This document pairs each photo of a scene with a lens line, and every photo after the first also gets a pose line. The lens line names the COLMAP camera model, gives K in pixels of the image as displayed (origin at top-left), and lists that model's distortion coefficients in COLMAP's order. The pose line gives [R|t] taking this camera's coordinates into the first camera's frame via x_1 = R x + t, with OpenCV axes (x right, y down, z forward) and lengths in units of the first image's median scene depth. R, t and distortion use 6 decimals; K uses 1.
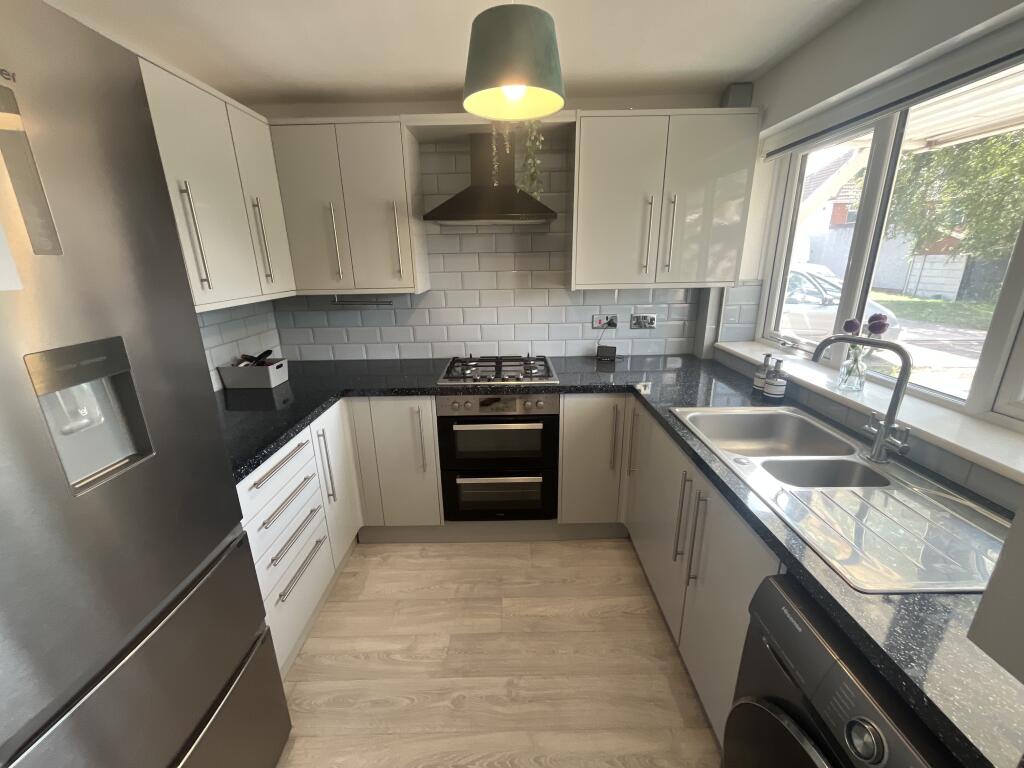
lens RADIAL K [[418.3, 0, 512.4], [0, 418.3, 384.6], [0, 0, 1]] dist [-0.003472, -0.000286]
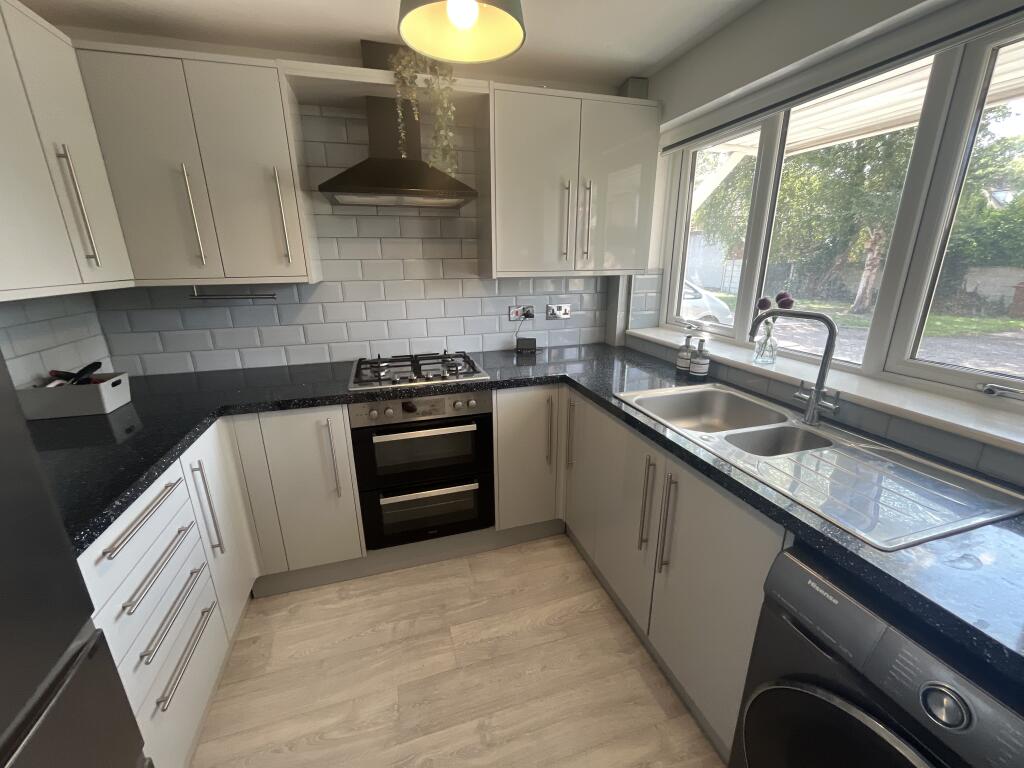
lens RADIAL K [[418.3, 0, 512.7], [0, 418.3, 384.2], [0, 0, 1]] dist [-0.003472, -0.000286]
pose [[0.956714, -0.075130, 0.281166, -0.105496], [0.077342, 0.996999, 0.003237, 0.010231], [-0.280565, 0.018649, 0.959654, 0.111999]]
